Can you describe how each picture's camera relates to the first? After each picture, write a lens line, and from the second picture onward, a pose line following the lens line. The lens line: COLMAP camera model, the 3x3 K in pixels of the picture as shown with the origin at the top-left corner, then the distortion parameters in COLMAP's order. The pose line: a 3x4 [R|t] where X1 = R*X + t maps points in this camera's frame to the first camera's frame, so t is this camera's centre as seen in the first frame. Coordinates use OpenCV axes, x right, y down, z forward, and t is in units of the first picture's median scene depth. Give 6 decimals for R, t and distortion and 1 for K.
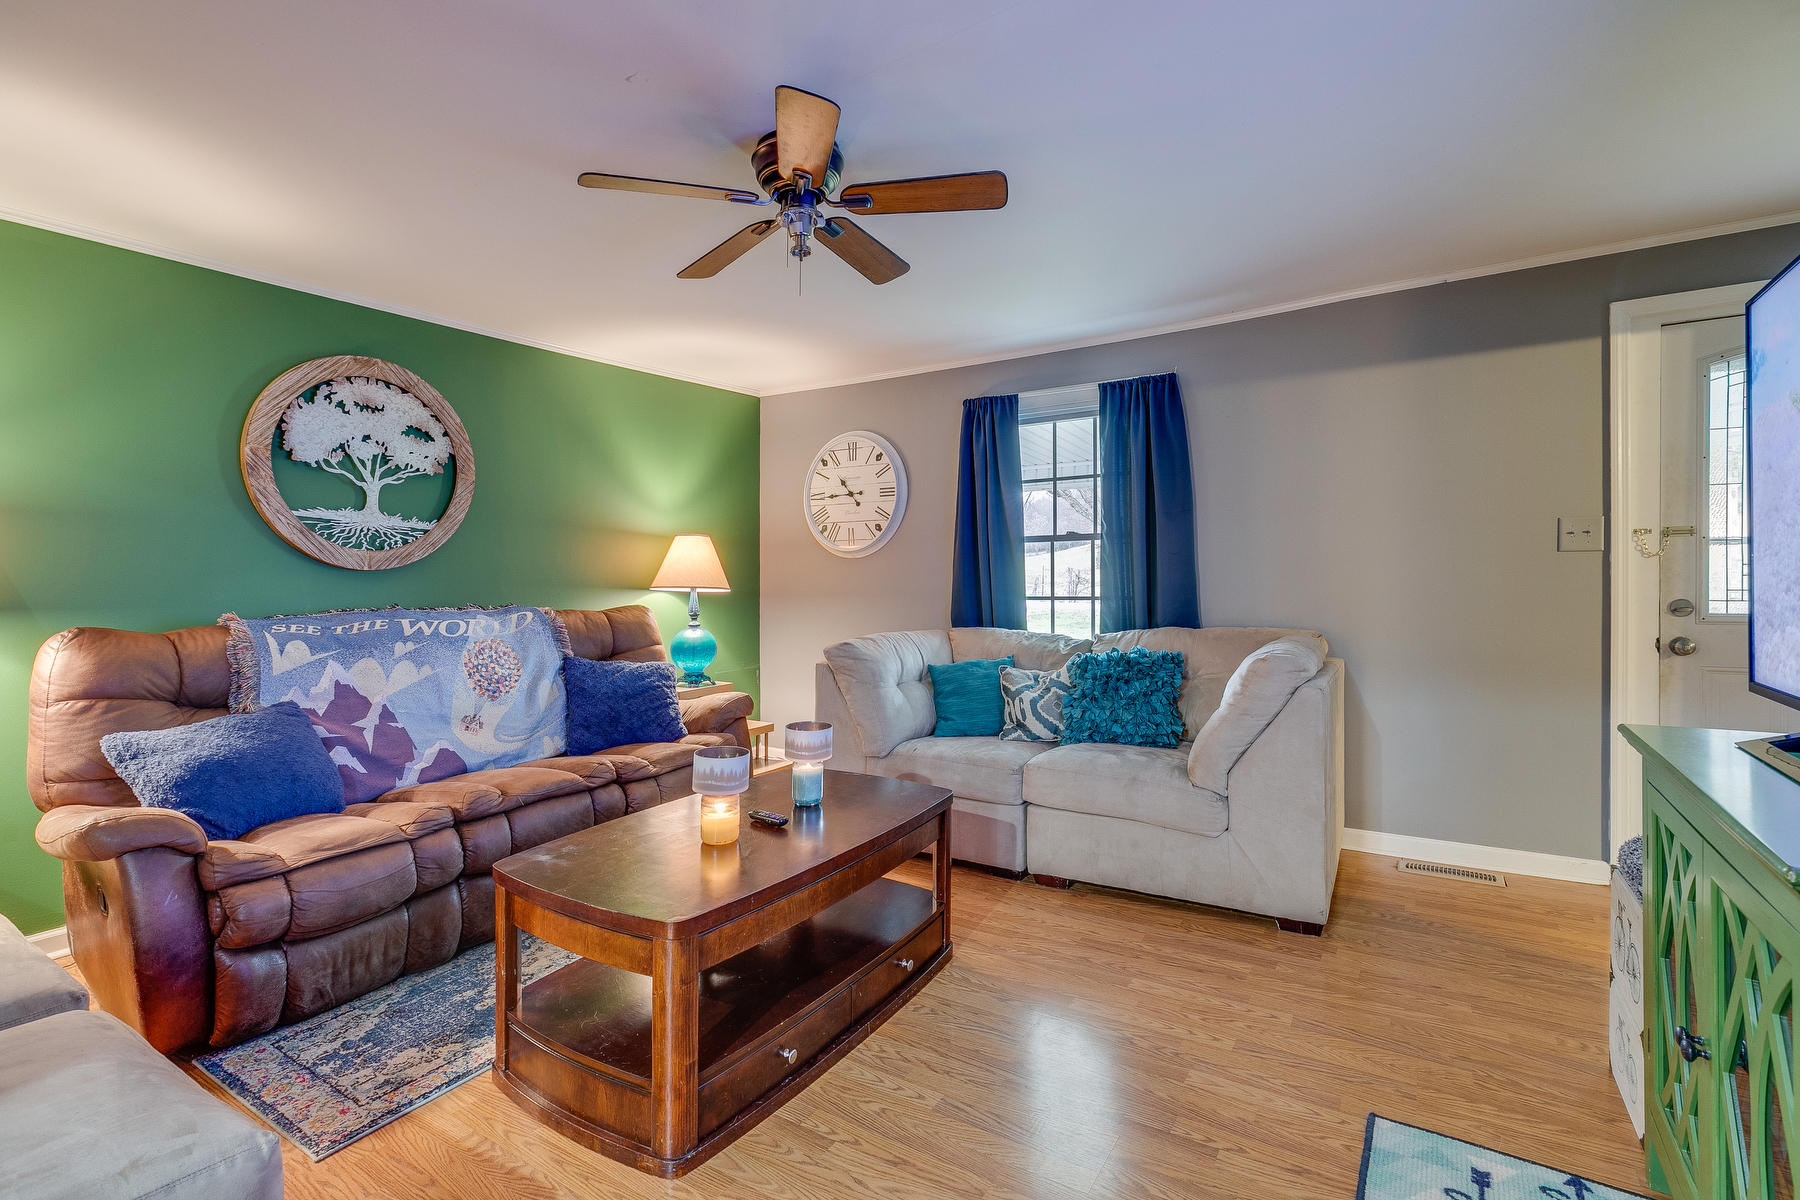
lens RADIAL K [[817.4, 0, 908.2], [0, 817.4, 585.9], [0, 0, 1]] dist [0.002012, 0.000450]
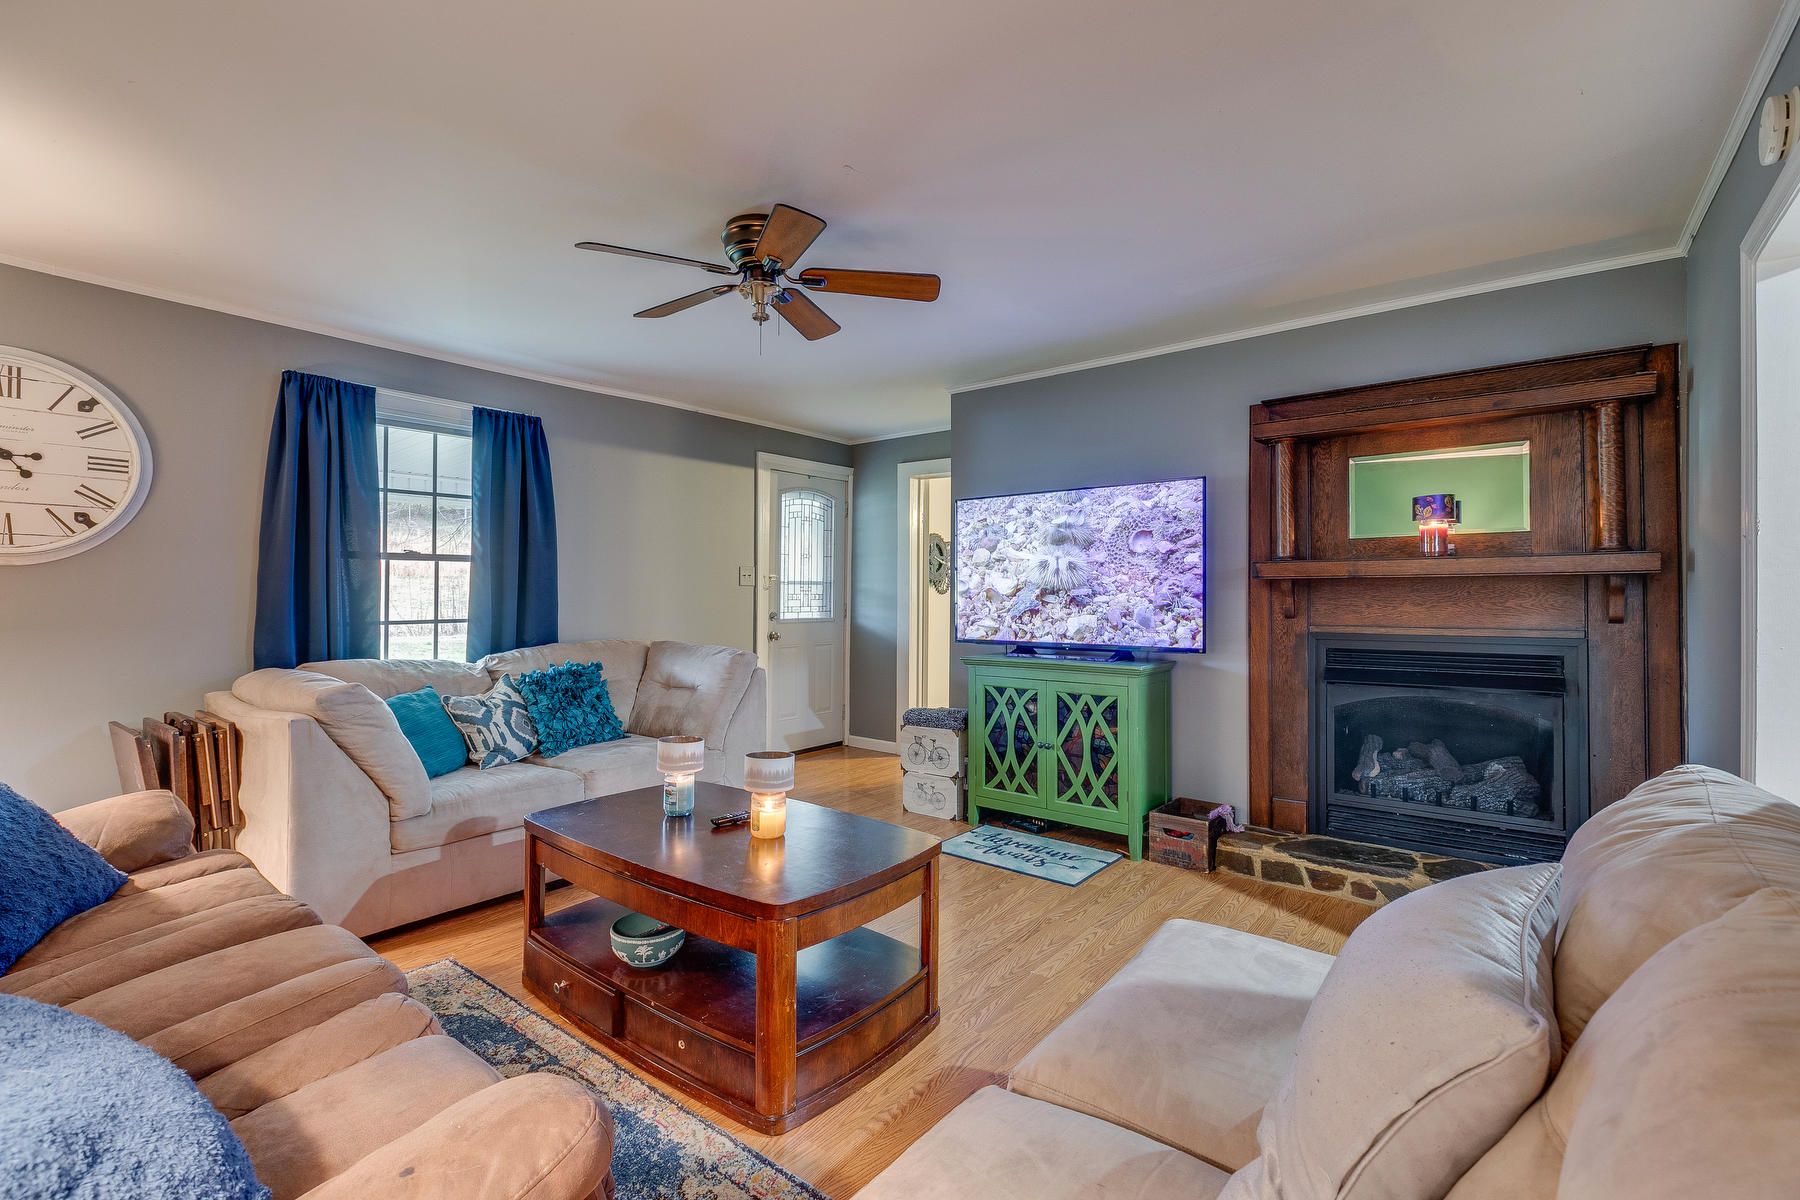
lens RADIAL K [[817.4, 0, 903.7], [0, 817.4, 597.7], [0, 0, 1]] dist [0.002012, 0.000450]
pose [[0.094310, 0.011679, 0.995474, -0.702066], [0.020270, 0.999701, -0.013649, 0.011154], [-0.995337, 0.021466, 0.094045, 0.381834]]
